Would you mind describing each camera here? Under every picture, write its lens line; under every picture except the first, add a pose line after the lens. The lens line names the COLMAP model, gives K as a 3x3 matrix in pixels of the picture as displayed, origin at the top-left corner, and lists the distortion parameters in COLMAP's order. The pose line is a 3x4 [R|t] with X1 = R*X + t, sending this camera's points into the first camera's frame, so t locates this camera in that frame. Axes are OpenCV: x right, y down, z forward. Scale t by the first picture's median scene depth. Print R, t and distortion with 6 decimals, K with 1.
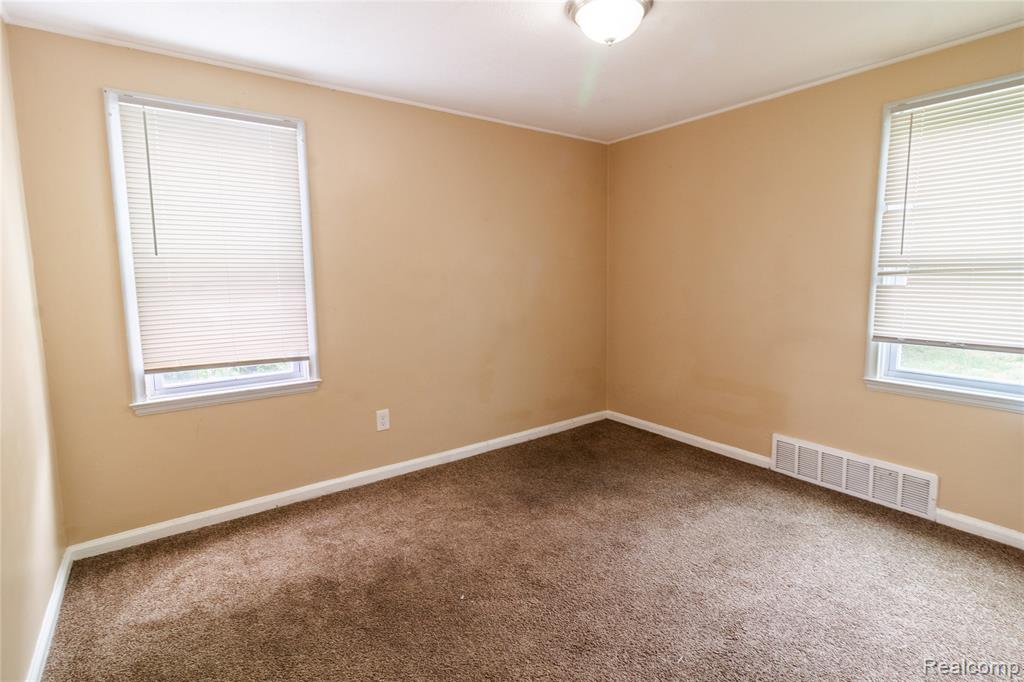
lens RADIAL K [[487.2, 0, 519.8], [0, 487.2, 320.2], [0, 0, 1]] dist [-0.000488, -0.001472]
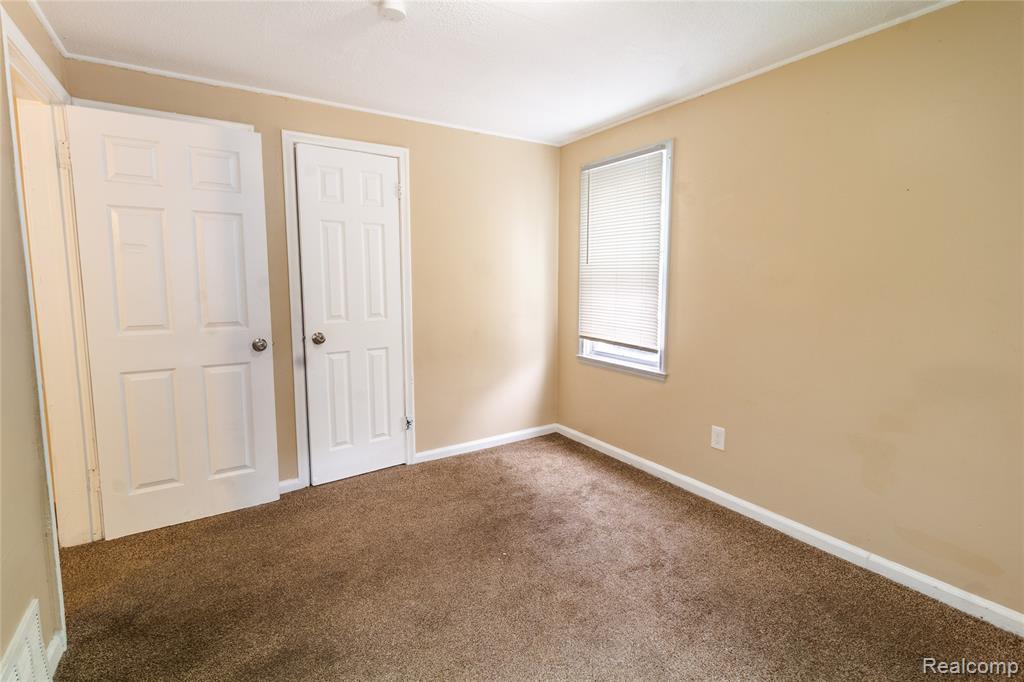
lens RADIAL K [[487.2, 0, 519.8], [0, 487.2, 320.2], [0, 0, 1]] dist [-0.000488, -0.001472]
pose [[-0.054112, 0.103051, -0.993203, 0.769097], [-0.100041, 0.989096, 0.108076, -0.092611], [0.993511, 0.105209, -0.043212, 0.798595]]
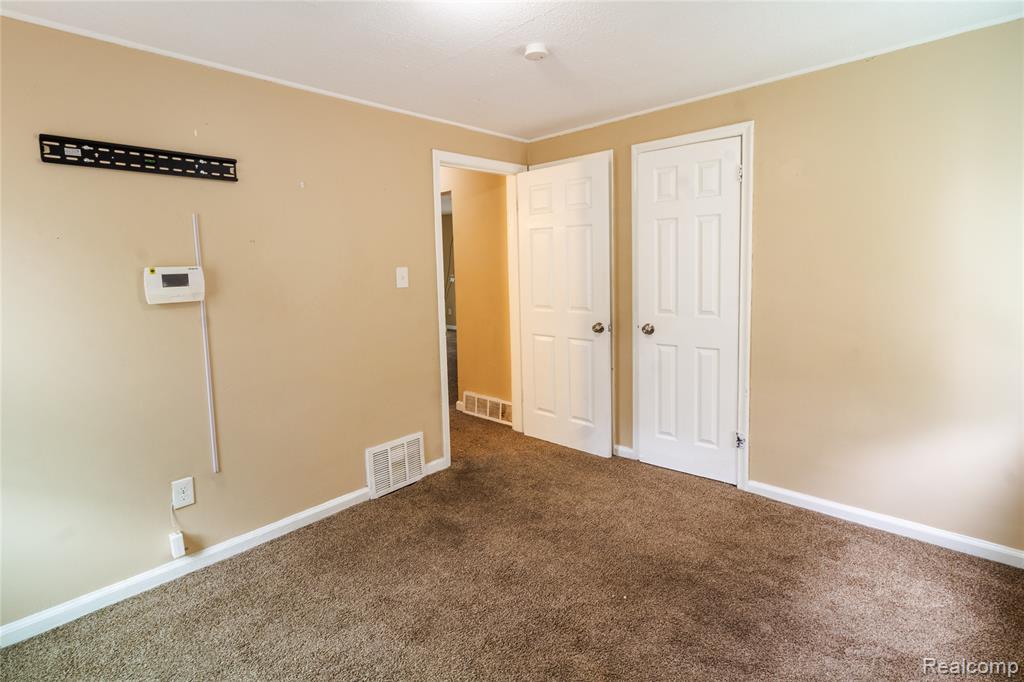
lens RADIAL K [[490.6, 0, 513.0], [0, 490.6, 300.8], [0, 0, 1]] dist [-0.000101, -0.000010]
pose [[-0.983175, 0.047621, -0.176348, 0.204428], [0.016994, 0.985078, 0.171265, -0.171761], [0.181873, 0.165387, -0.969314, 1.436626]]
